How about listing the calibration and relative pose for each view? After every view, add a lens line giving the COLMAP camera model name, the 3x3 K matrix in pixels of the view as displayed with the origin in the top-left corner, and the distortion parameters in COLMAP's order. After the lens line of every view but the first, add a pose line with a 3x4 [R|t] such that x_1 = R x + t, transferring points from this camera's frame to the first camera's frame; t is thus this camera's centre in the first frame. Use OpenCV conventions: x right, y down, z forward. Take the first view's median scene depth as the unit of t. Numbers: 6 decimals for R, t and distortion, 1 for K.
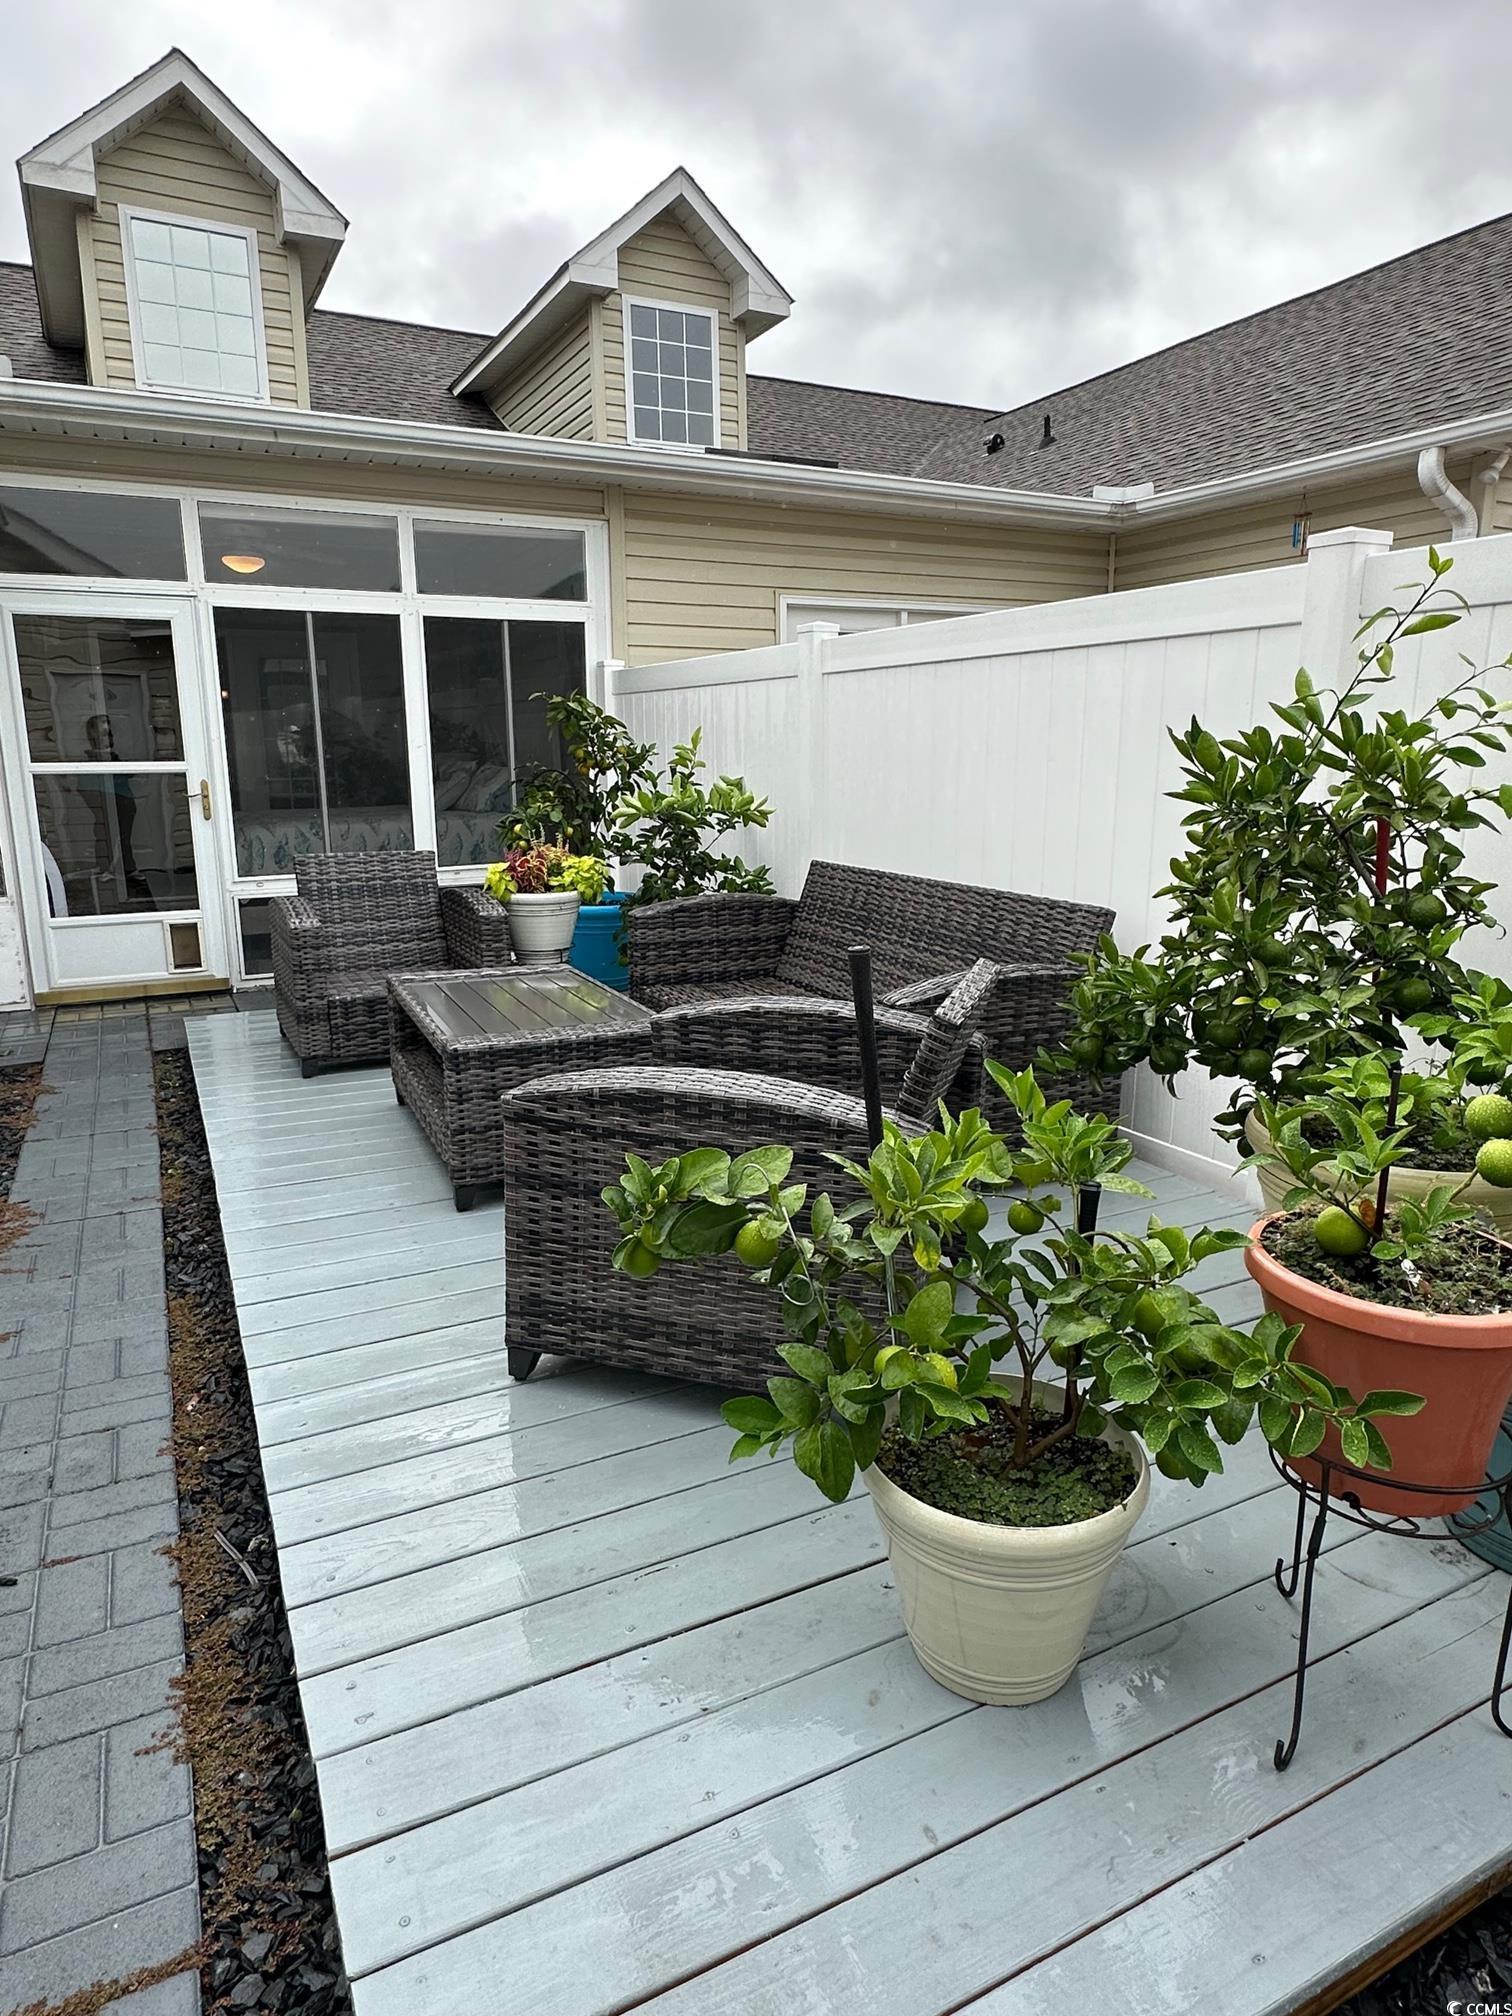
lens RADIAL K [[1178.6, 0, 765.3], [0, 1178.6, 999.7], [0, 0, 1]] dist [-0.009212, 0.001404]
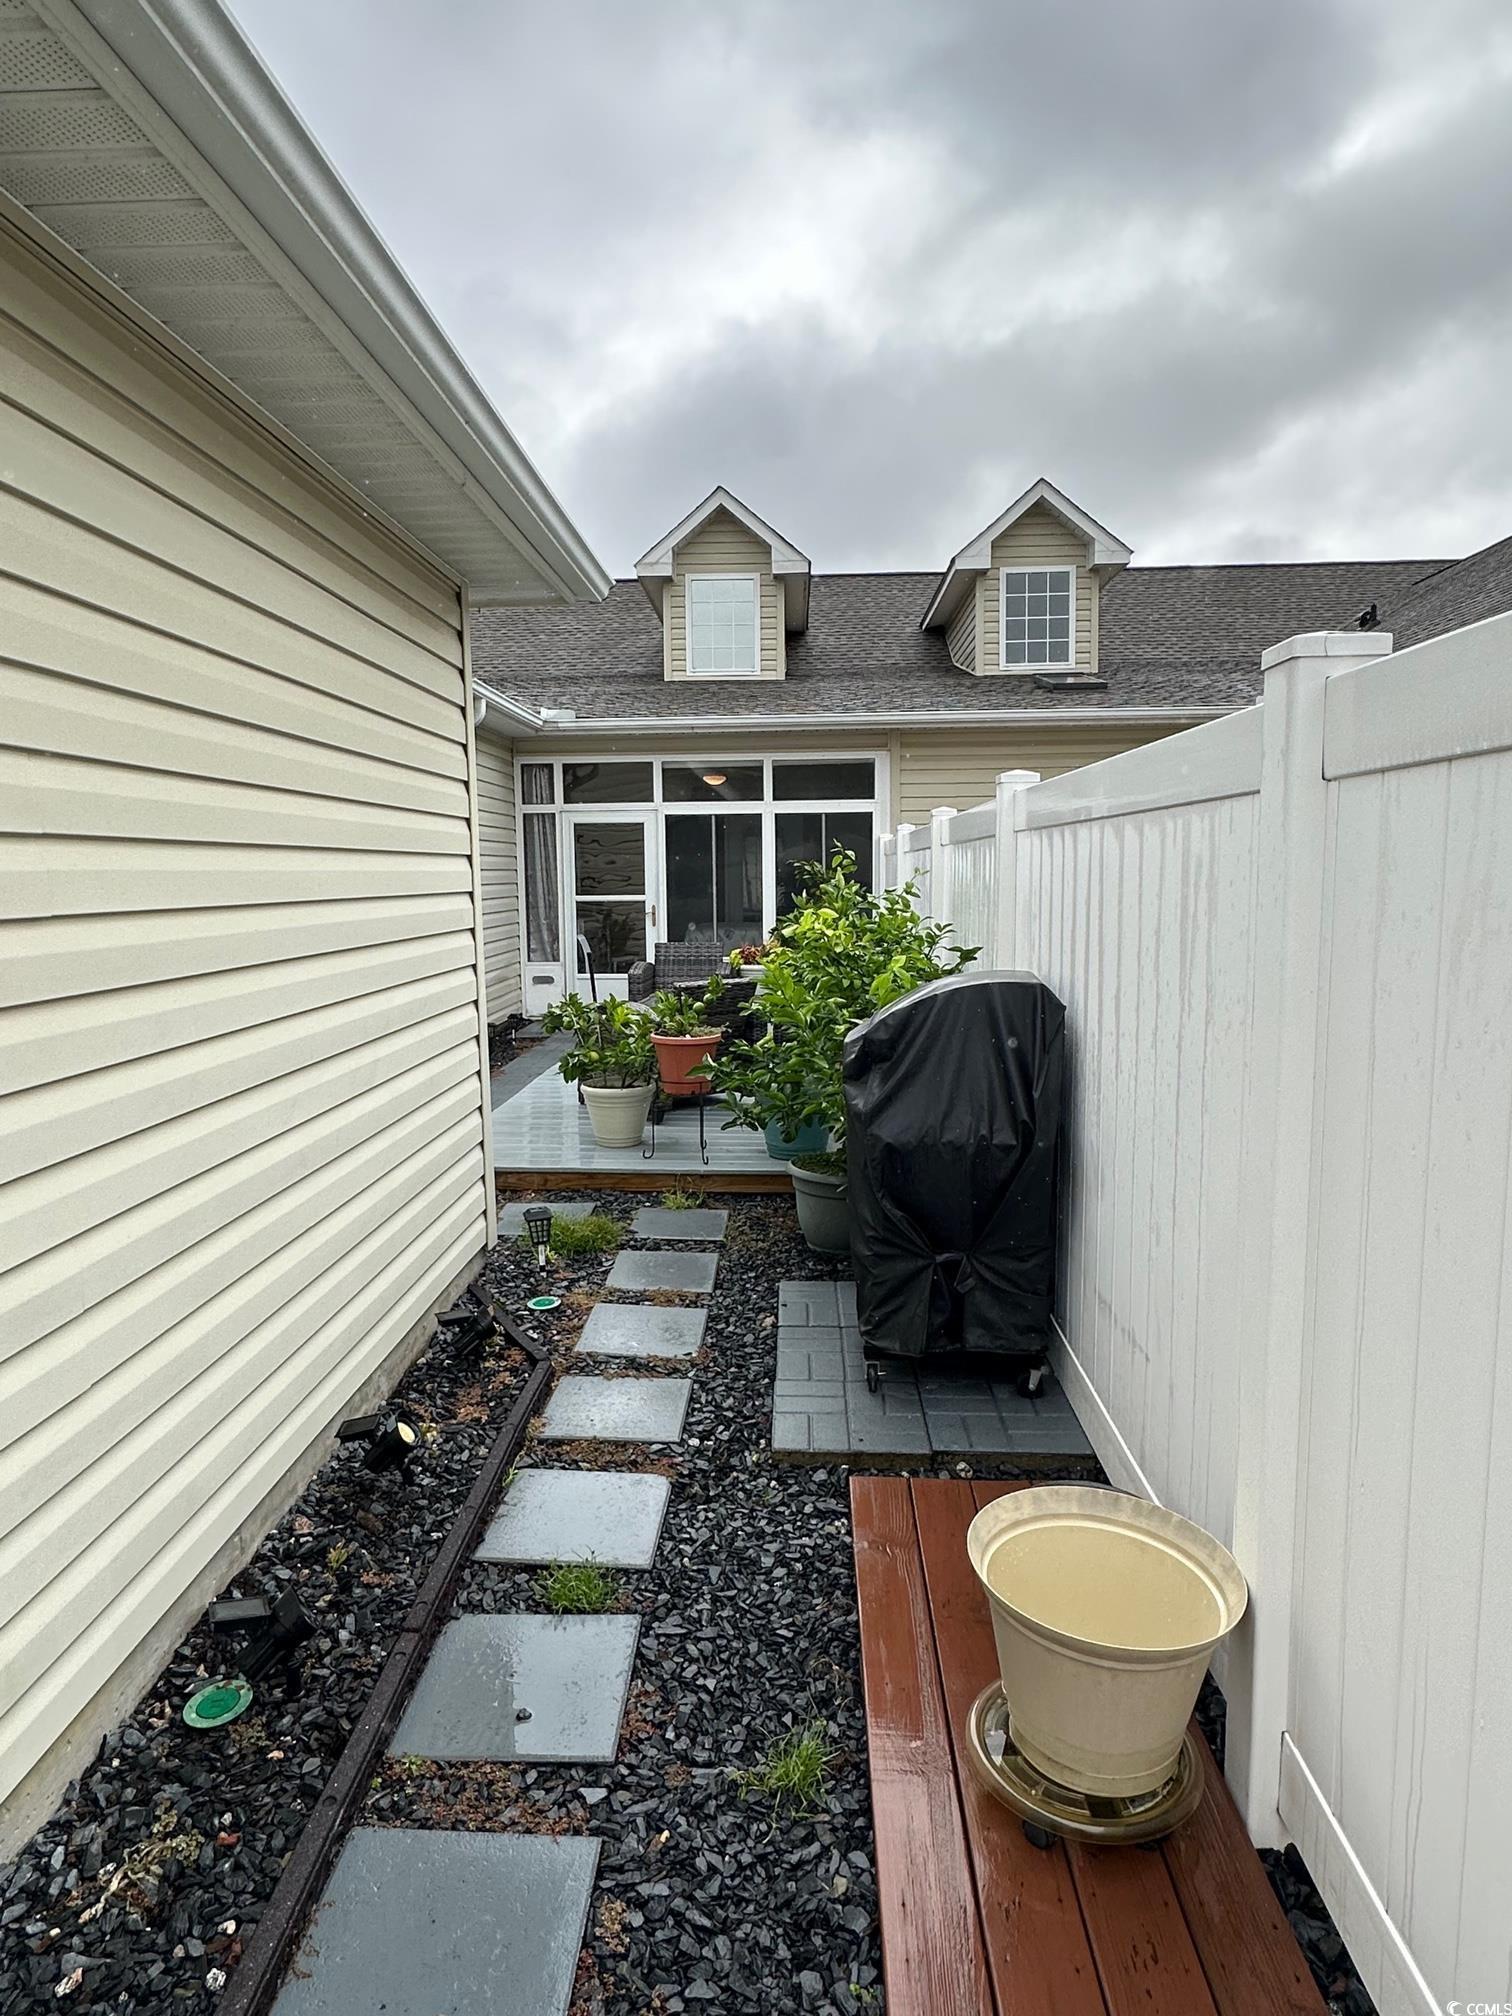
lens RADIAL K [[1178.6, 0, 747.7], [0, 1178.6, 1008.3], [0, 0, 1]] dist [-0.009212, 0.001404]
pose [[0.859900, 0.054933, -0.507498, 0.535167], [-0.103457, 0.992315, -0.067885, 0.077205], [0.499869, 0.110879, 0.858975, -0.452306]]
